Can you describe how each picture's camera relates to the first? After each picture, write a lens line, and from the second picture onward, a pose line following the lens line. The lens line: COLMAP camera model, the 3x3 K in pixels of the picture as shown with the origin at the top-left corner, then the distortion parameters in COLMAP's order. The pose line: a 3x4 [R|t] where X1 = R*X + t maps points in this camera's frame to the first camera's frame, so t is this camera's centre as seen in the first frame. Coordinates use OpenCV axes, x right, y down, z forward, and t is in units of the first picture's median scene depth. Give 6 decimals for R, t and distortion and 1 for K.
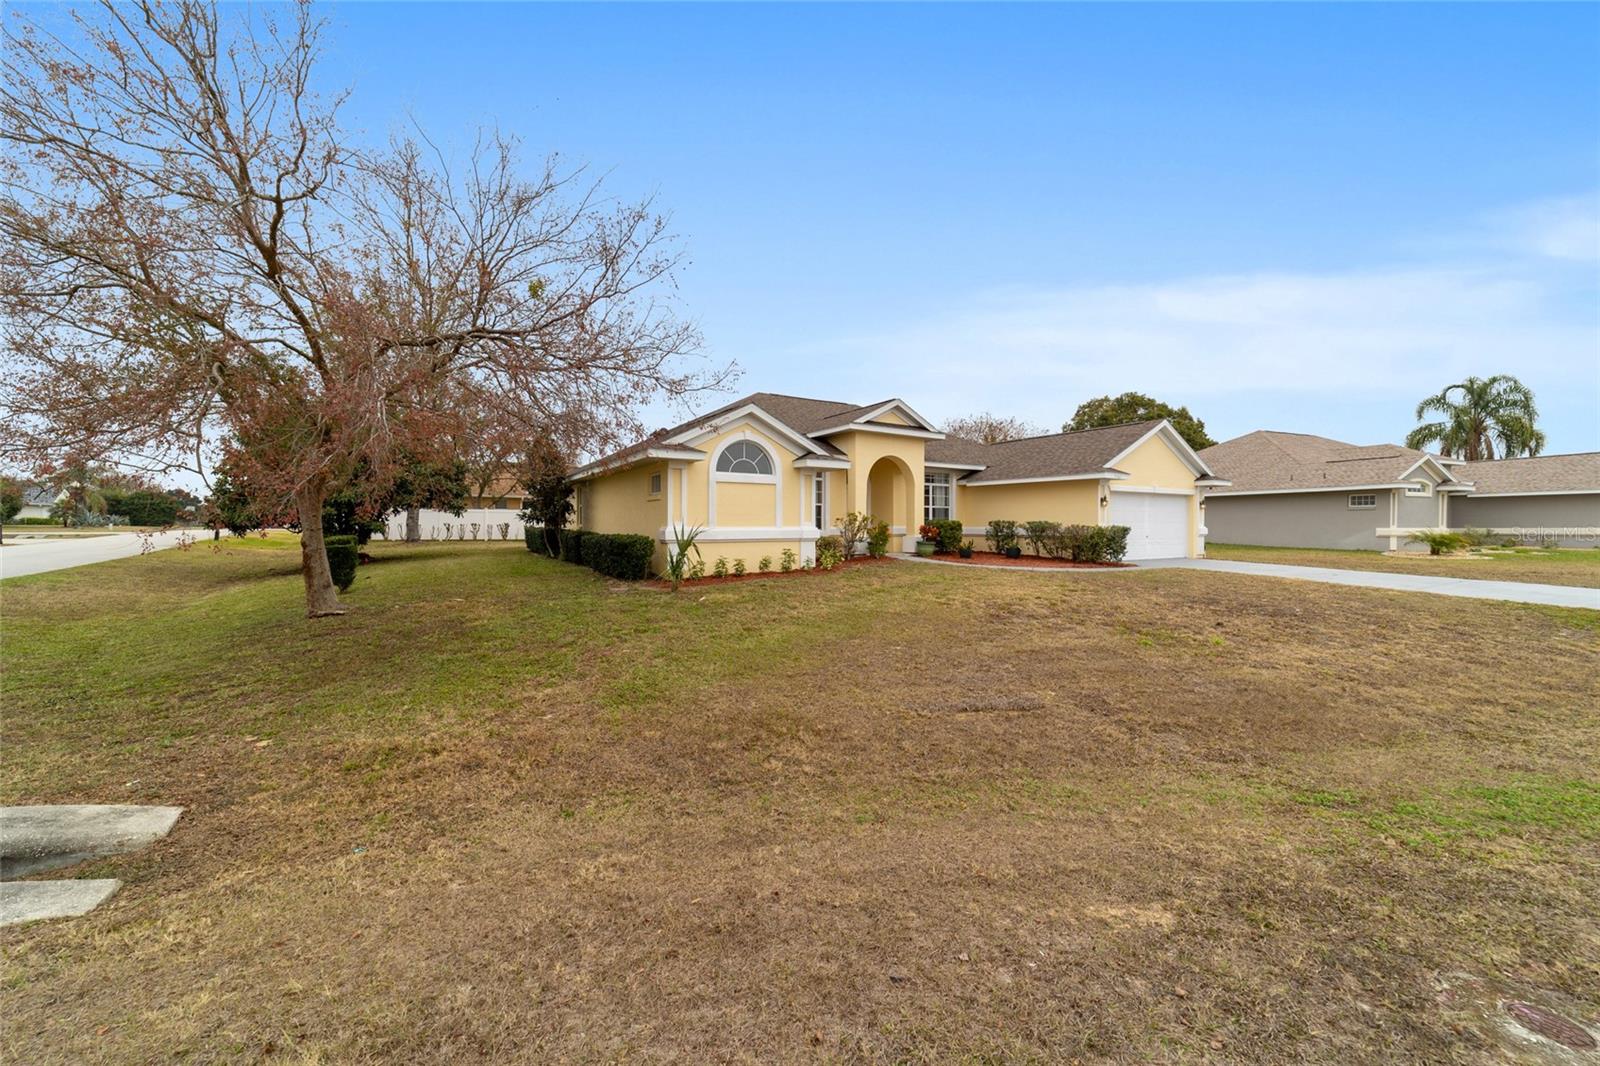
lens RADIAL K [[616.6, 0, 799.2], [0, 616.6, 524.1], [0, 0, 1]] dist [-0.019206, -0.000024]
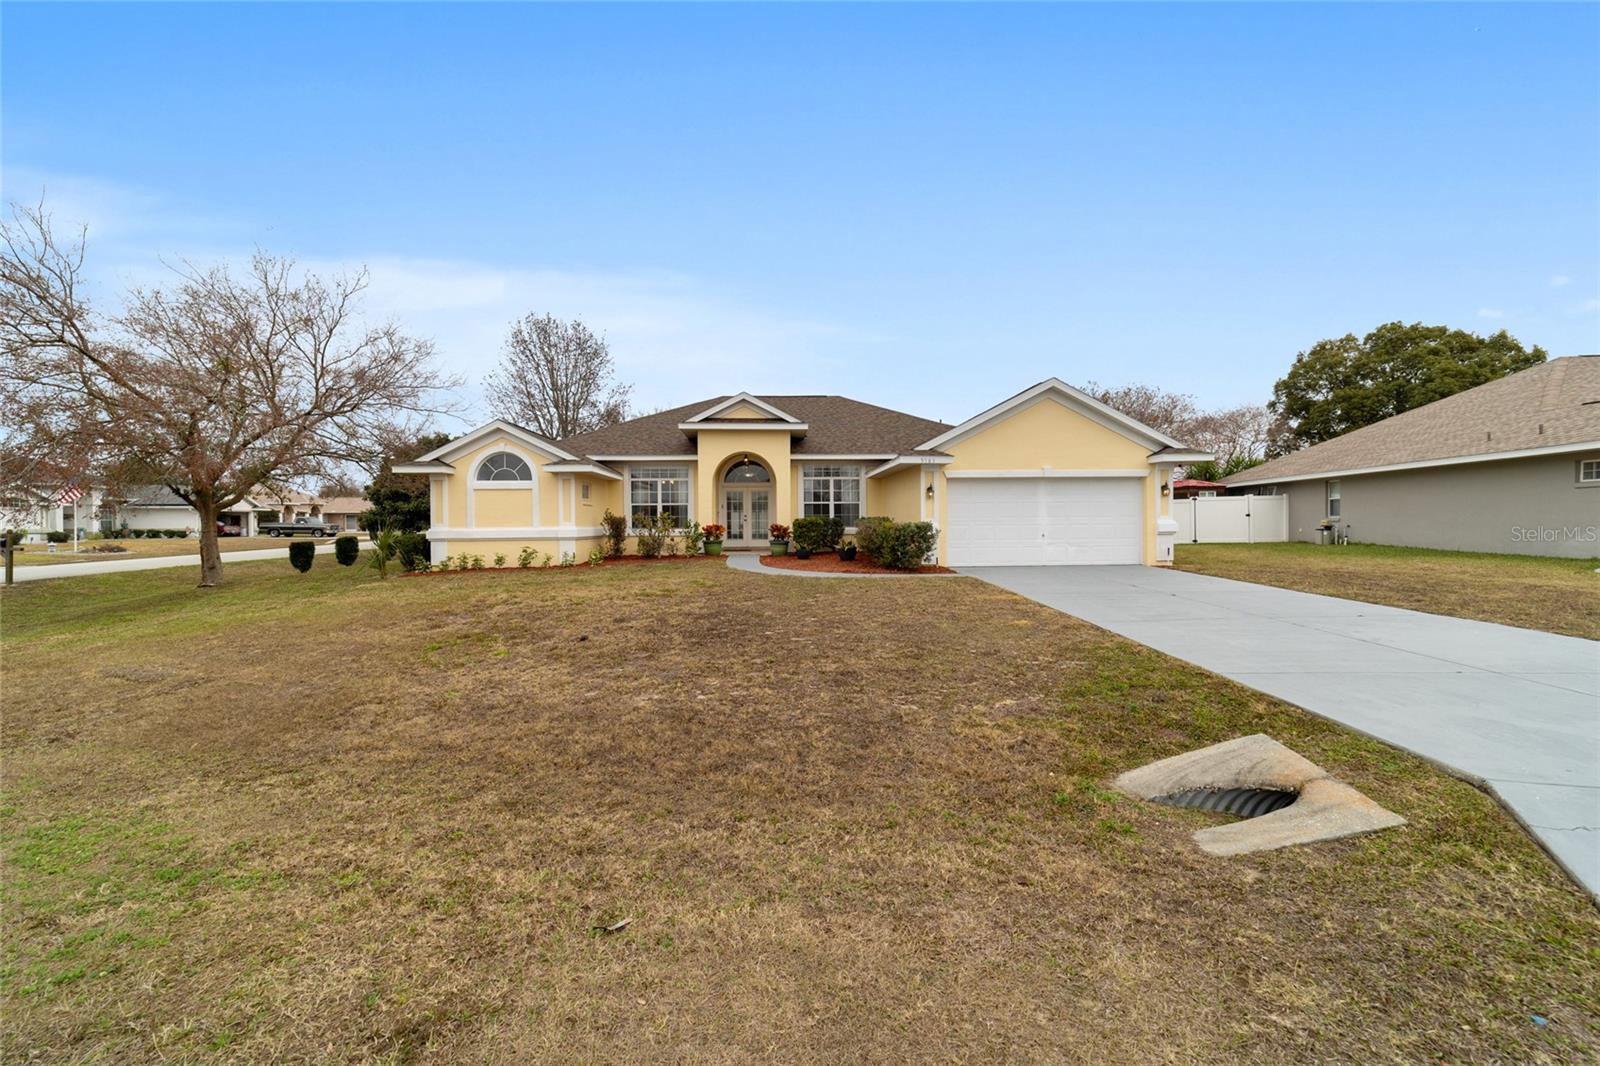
lens RADIAL K [[616.6, 0, 799.2], [0, 616.6, 524.1], [0, 0, 1]] dist [-0.019206, -0.000024]
pose [[0.869184, -0.008006, -0.494424, 0.913518], [0.011718, 0.999922, 0.004409, -0.000568], [0.494350, -0.009626, 0.869210, 0.255593]]
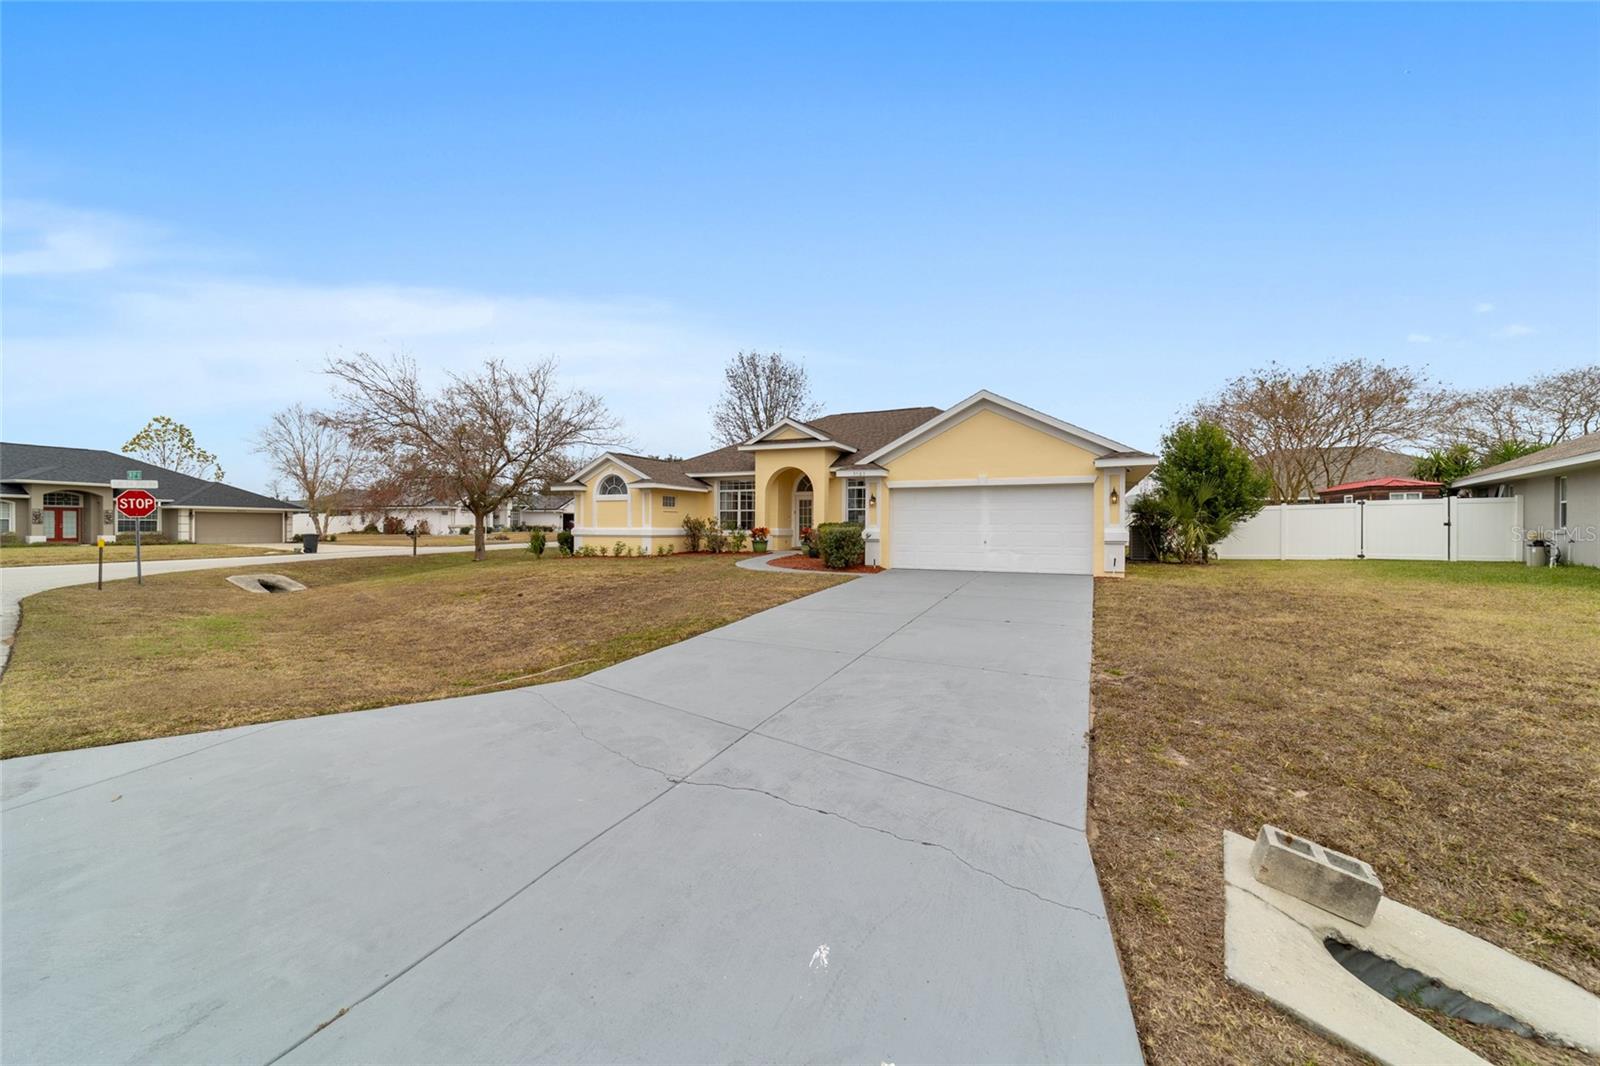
lens RADIAL K [[616.6, 0, 799.2], [0, 616.6, 524.1], [0, 0, 1]] dist [-0.019206, -0.000024]
pose [[0.532807, -0.002264, -0.846234, 1.487120], [0.000712, 0.999997, -0.002227, -0.001163], [0.846237, 0.000584, 0.532807, 0.515265]]
